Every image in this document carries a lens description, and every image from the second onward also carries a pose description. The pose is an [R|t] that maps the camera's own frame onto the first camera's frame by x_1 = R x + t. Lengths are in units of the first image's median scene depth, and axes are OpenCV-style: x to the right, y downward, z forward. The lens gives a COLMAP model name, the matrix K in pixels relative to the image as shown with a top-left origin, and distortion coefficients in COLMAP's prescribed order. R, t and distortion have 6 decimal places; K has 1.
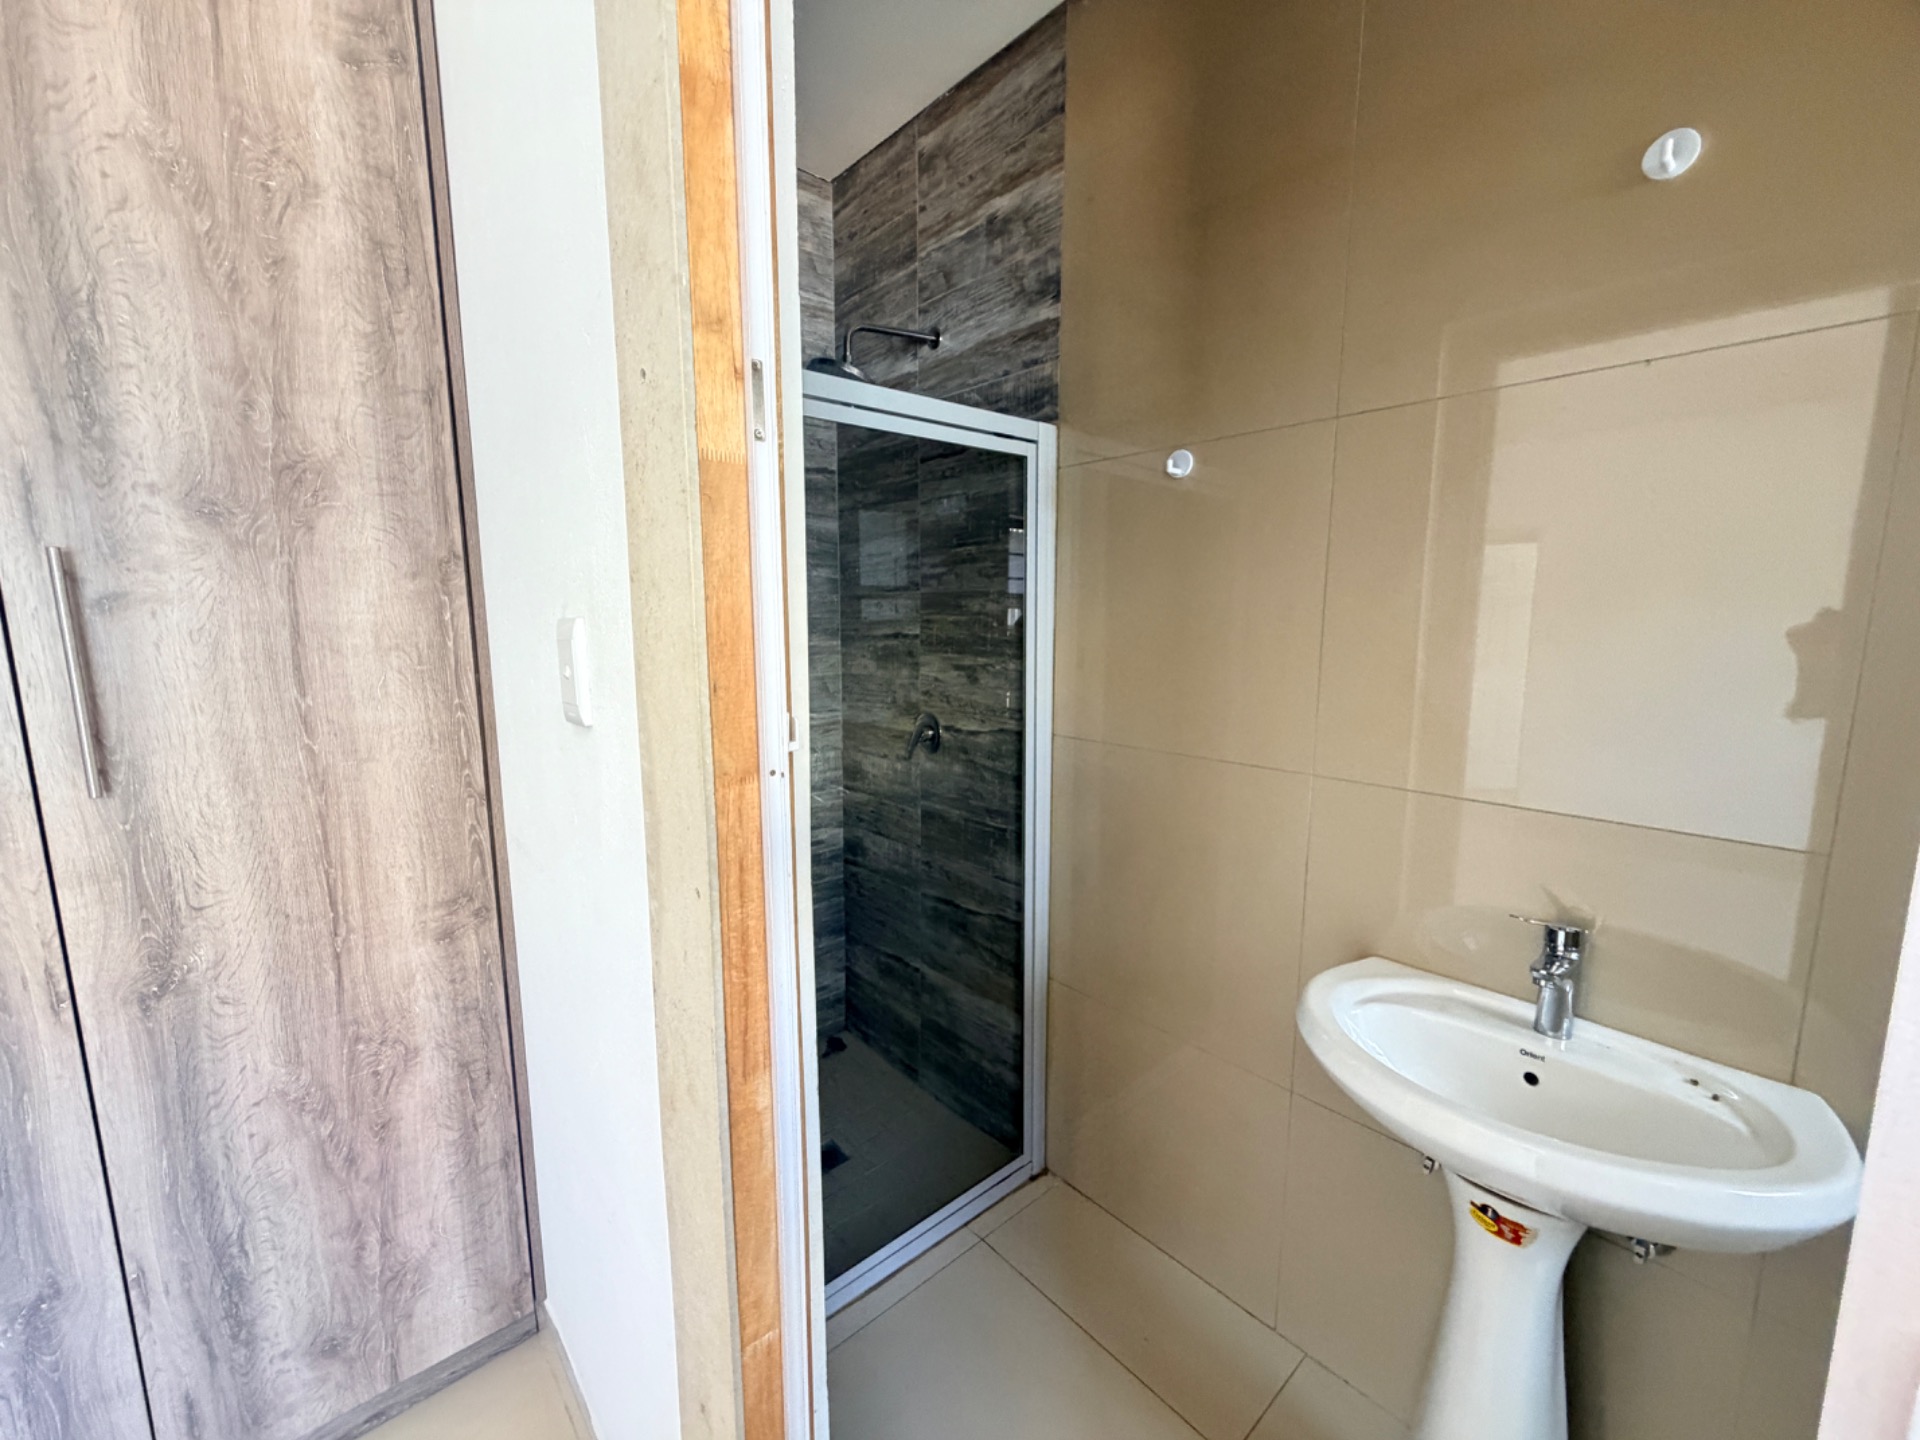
lens RADIAL K [[767.8, 0, 954.1], [0, 767.8, 716.2], [0, 0, 1]] dist [0.000372, 0.000027]
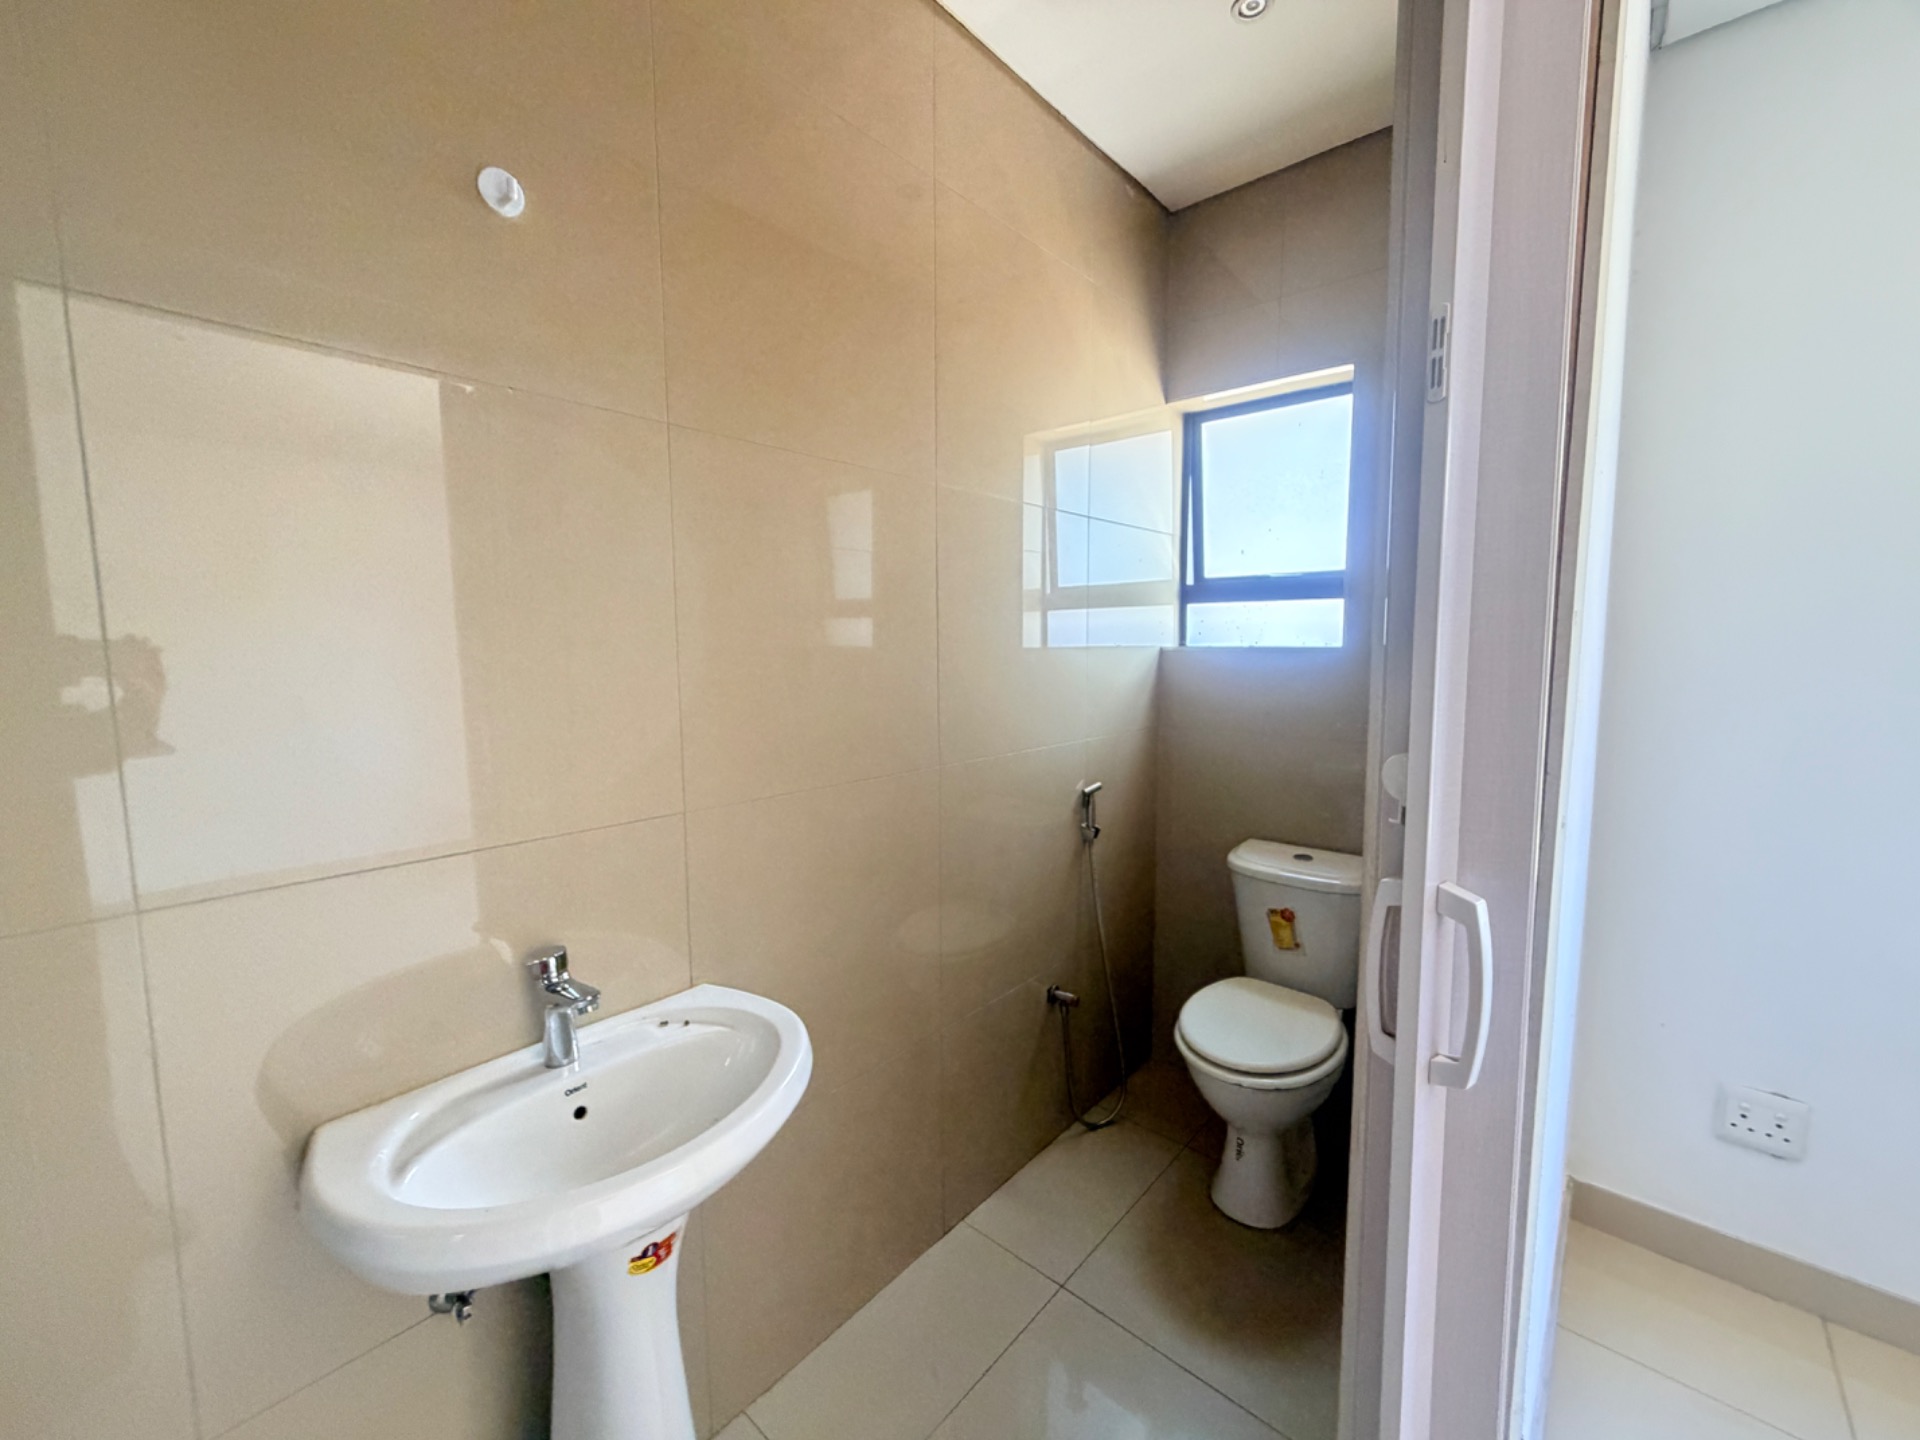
lens RADIAL K [[767.8, 0, 960.2], [0, 767.8, 719.4], [0, 0, 1]] dist [0.000372, 0.000027]
pose [[-0.110160, -0.104033, 0.988454, -0.205804], [0.140054, 0.982959, 0.119064, -0.063777], [-0.983997, 0.151553, -0.093712, 0.537168]]
